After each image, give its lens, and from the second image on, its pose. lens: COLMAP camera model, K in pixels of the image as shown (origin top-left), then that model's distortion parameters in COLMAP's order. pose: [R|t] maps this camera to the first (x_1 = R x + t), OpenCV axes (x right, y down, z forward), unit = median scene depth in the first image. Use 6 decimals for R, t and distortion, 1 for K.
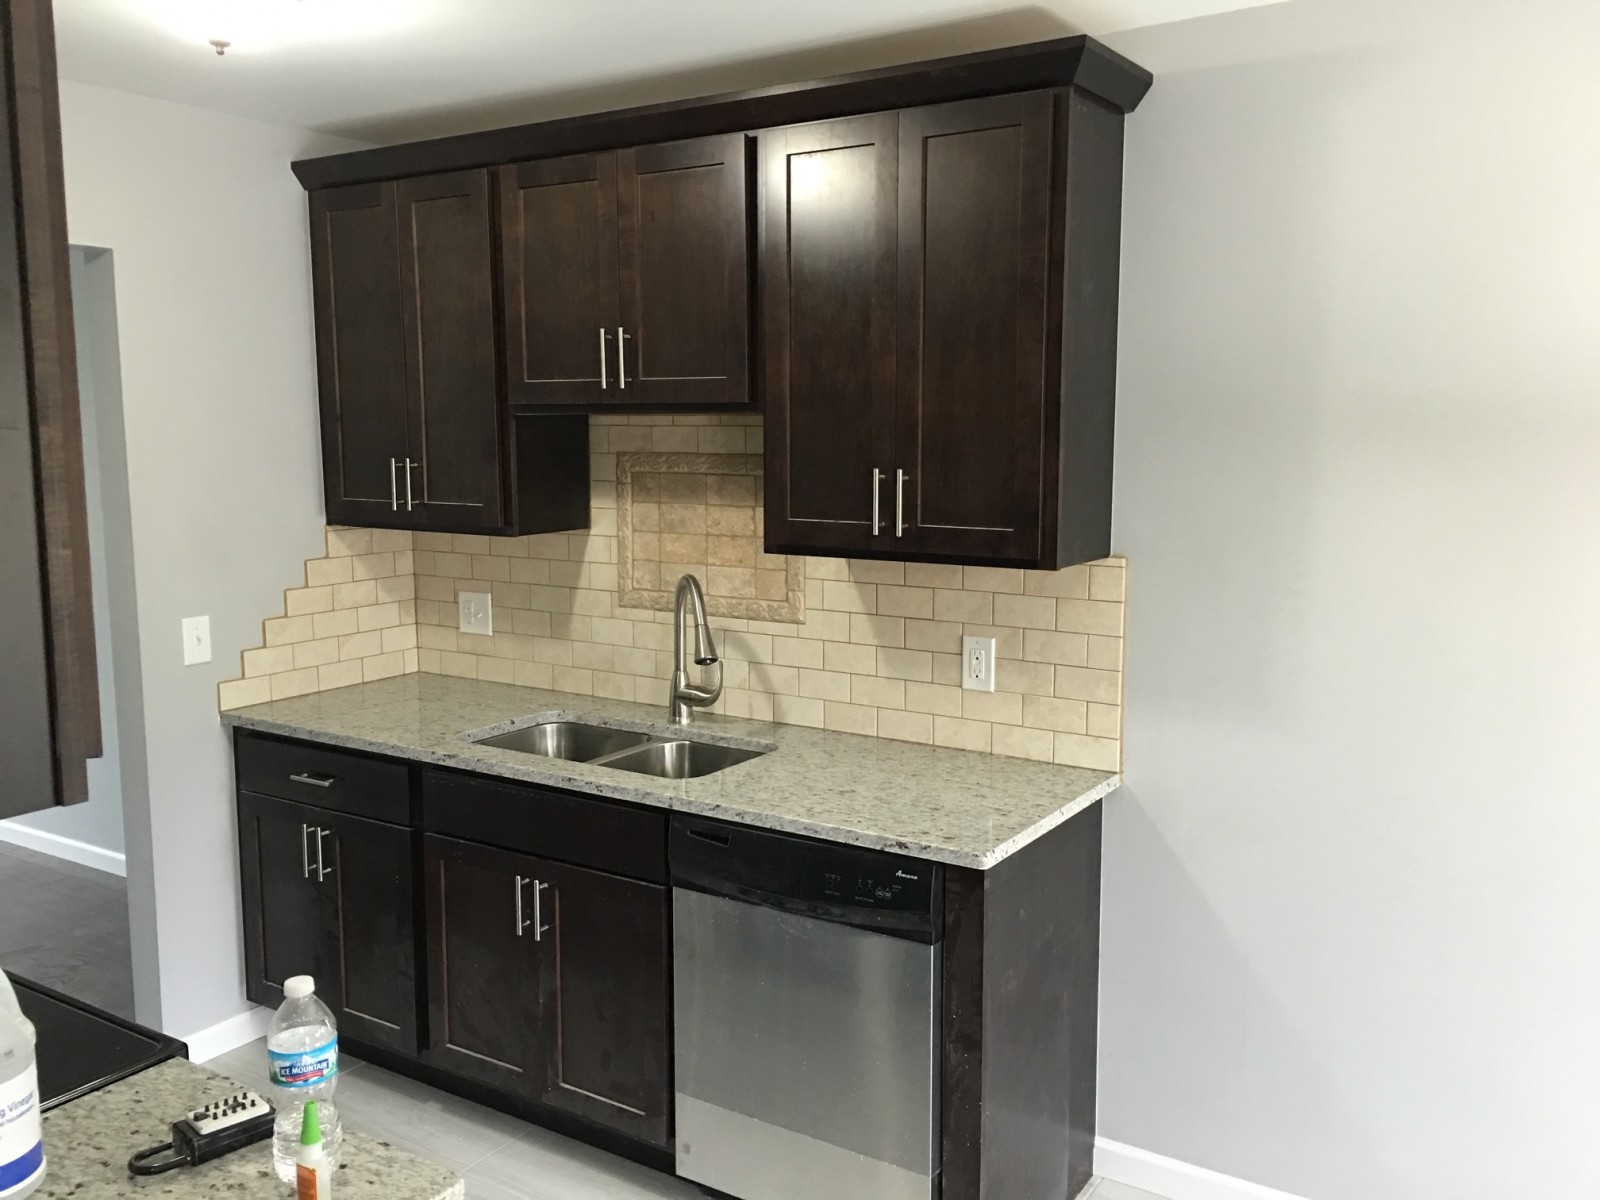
lens RADIAL K [[1344.8, 0, 787.9], [0, 1344.8, 593.1], [0, 0, 1]] dist [0.062795, -0.081402]
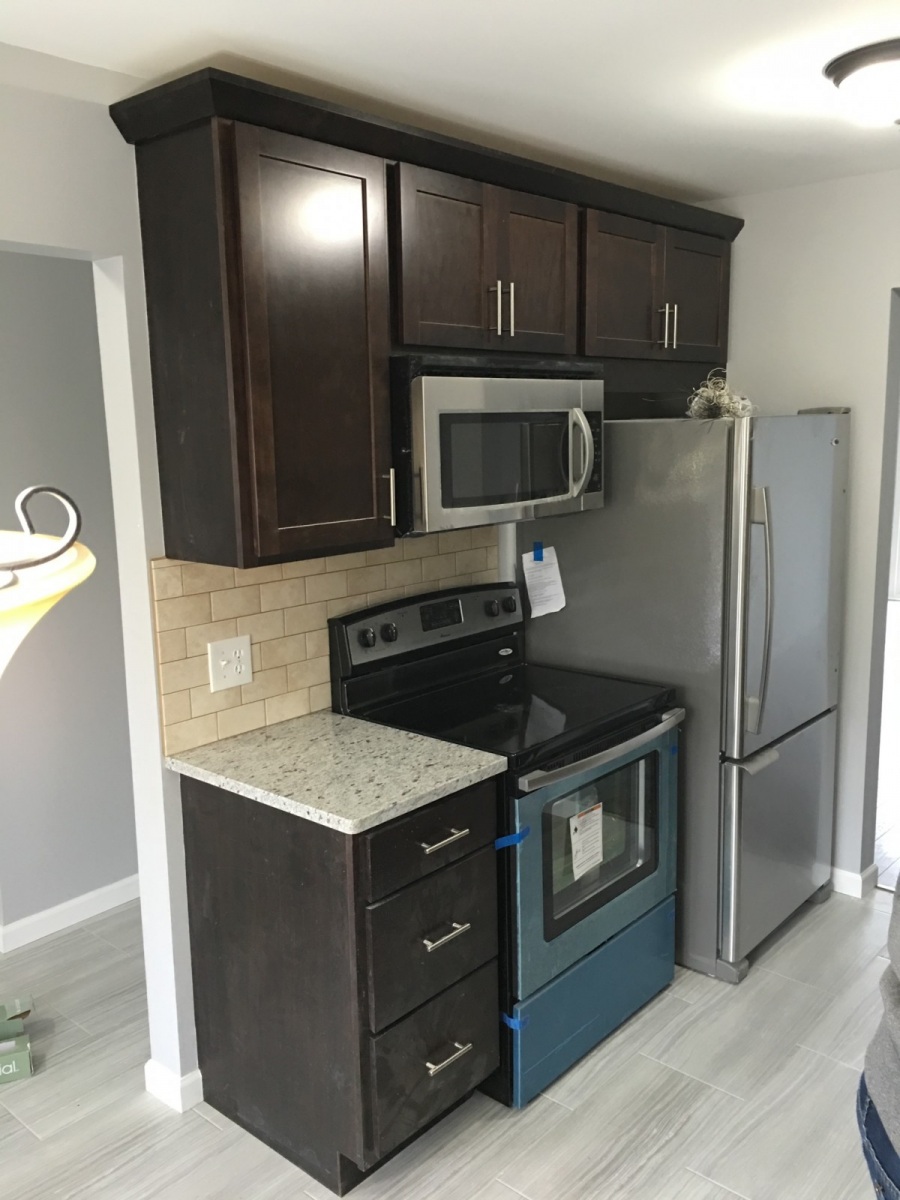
lens RADIAL K [[1008.6, 0, 460.6], [0, 1008.6, 599.0], [0, 0, 1]] dist [0.062795, -0.081402]
pose [[-0.137246, 0.175075, -0.974942, 0.468569], [-0.107146, 0.975857, 0.190322, -0.074388], [0.984725, 0.130582, -0.115174, 0.542534]]
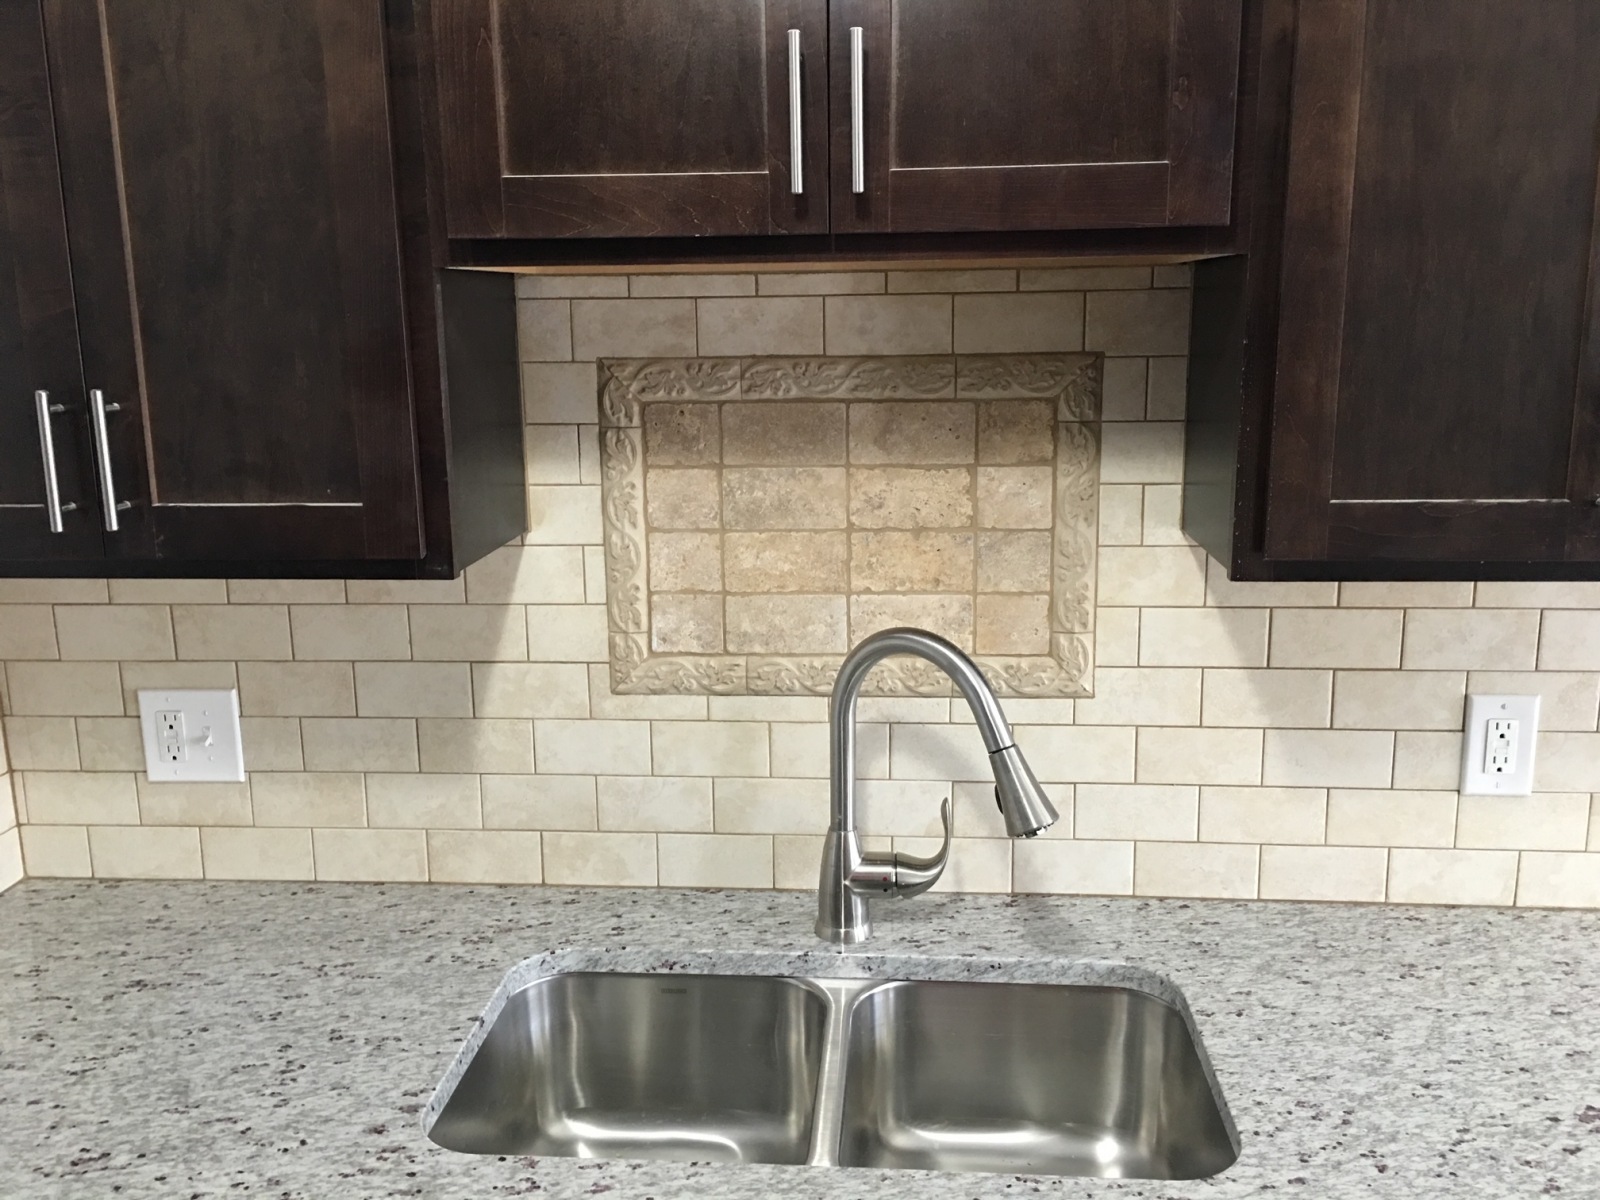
lens RADIAL K [[1344.8, 0, 800.2], [0, 1344.8, 584.8], [0, 0, 1]] dist [0.062795, -0.081402]
pose [[0.874531, -0.104860, 0.473498, -0.319659], [0.072975, 0.993681, 0.085276, -0.069880], [-0.479448, -0.040023, 0.876657, 0.630484]]
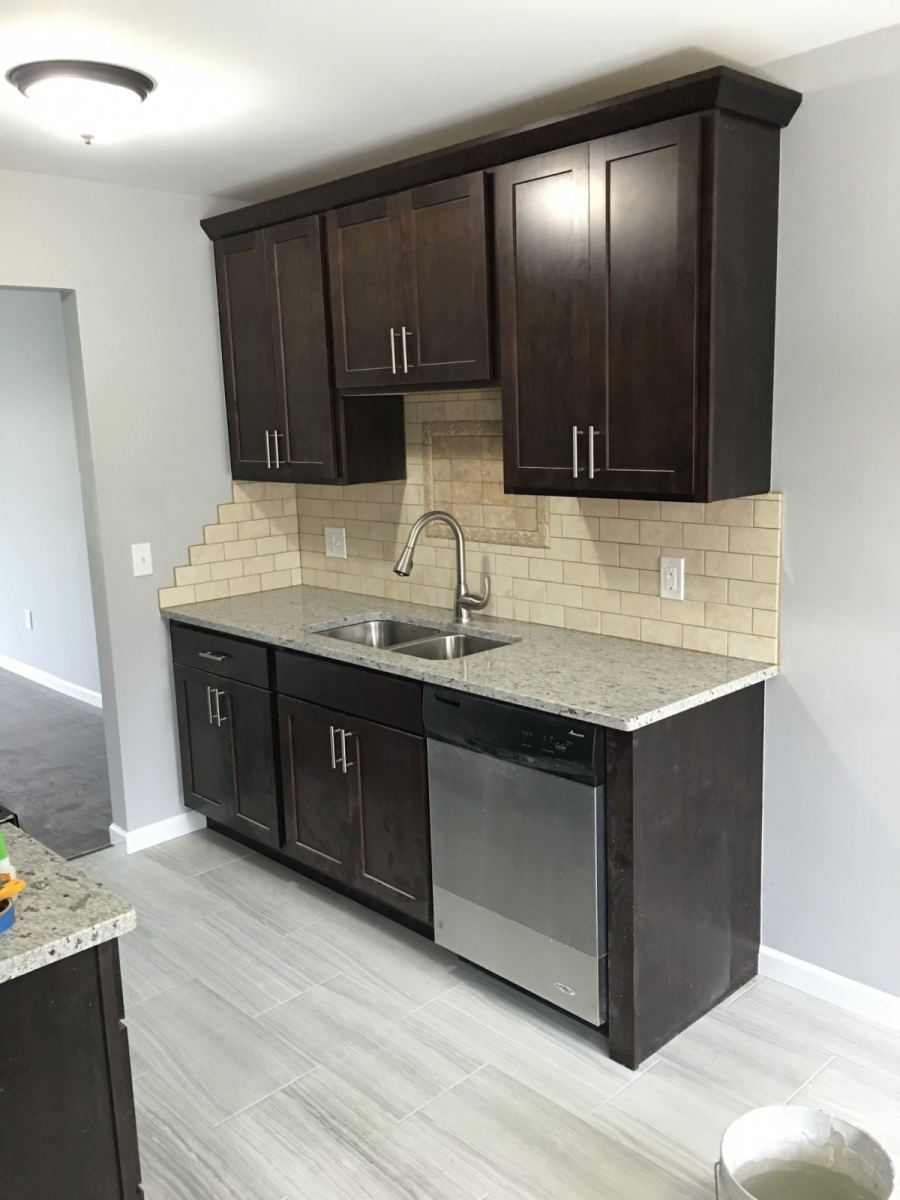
lens RADIAL K [[1008.6, 0, 448.2], [0, 1008.6, 594.4], [0, 0, 1]] dist [0.062795, -0.081402]
pose [[0.974440, 0.010660, -0.224396, 0.141374], [0.001811, 0.998468, 0.055296, 0.013175], [0.224642, -0.054289, 0.972928, 0.010690]]
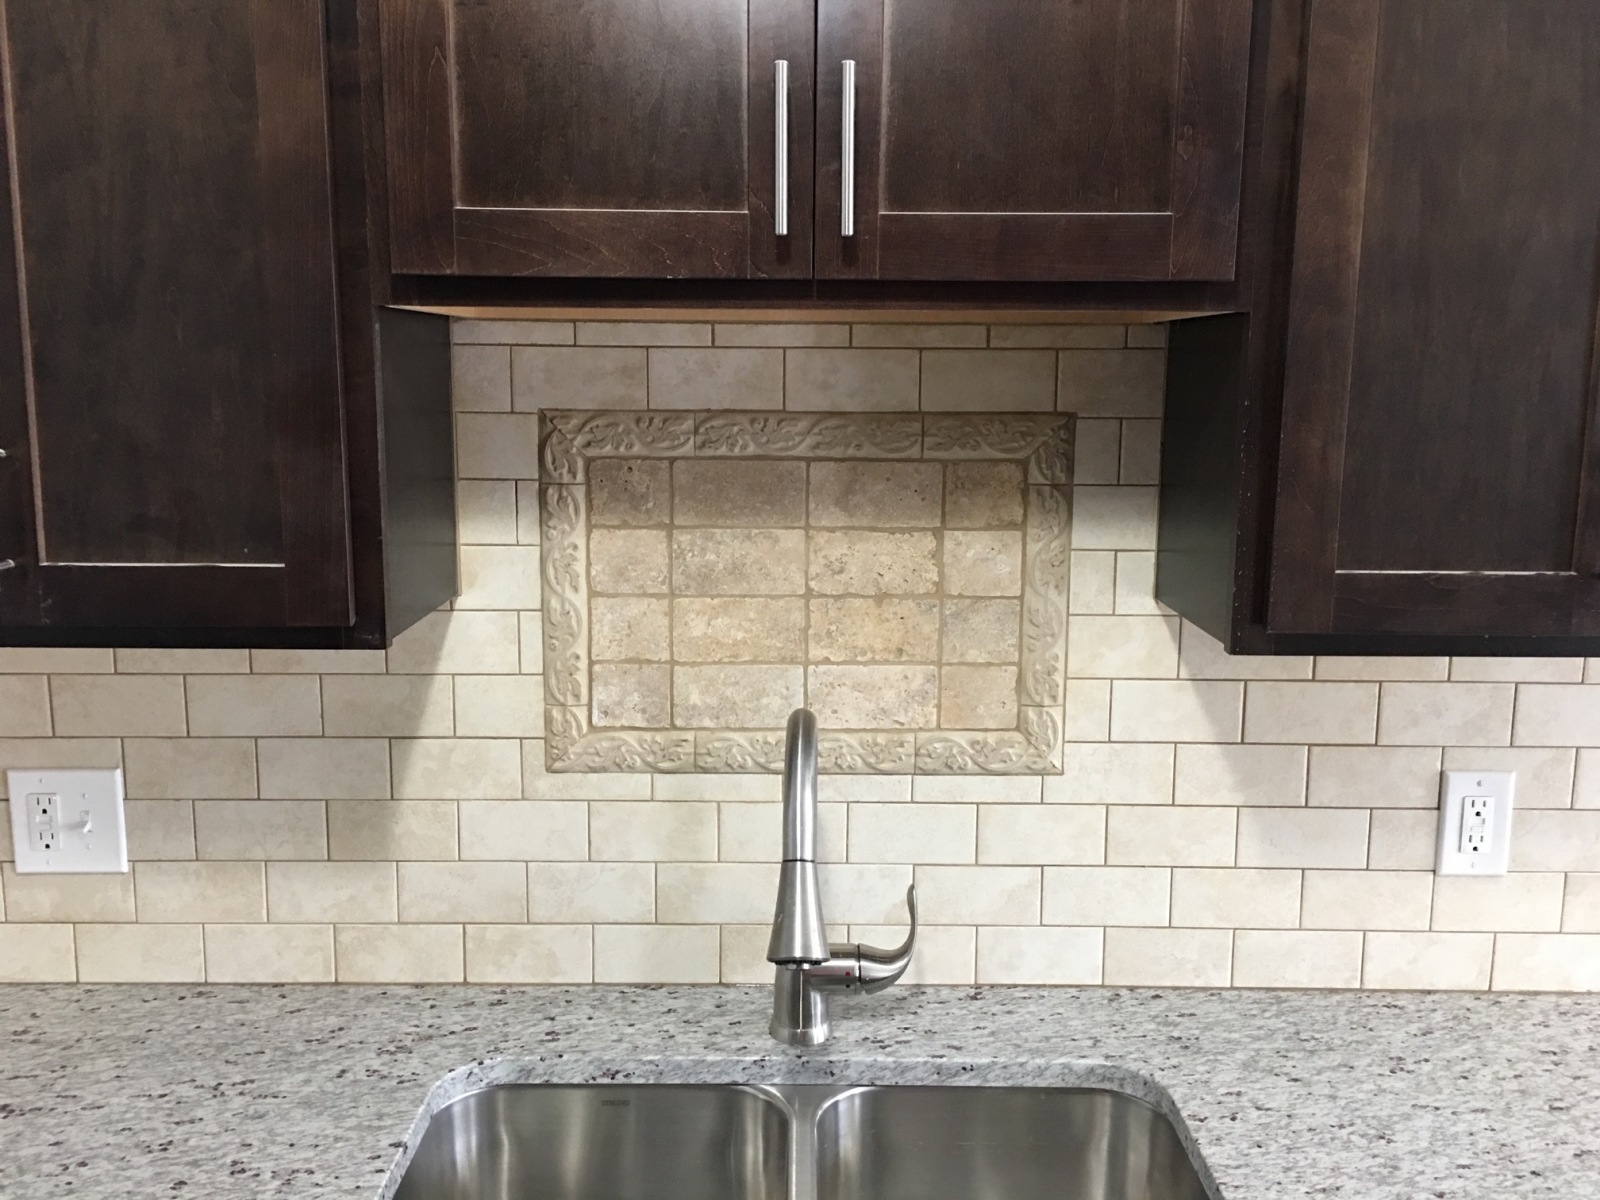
lens RADIAL K [[1344.8, 0, 792.1], [0, 1344.8, 584.3], [0, 0, 1]] dist [0.062795, -0.081402]
pose [[0.832672, -0.076407, 0.548470, -0.326379], [0.061556, 0.997068, 0.045448, -0.071882], [-0.550334, -0.004082, 0.834934, 0.672401]]
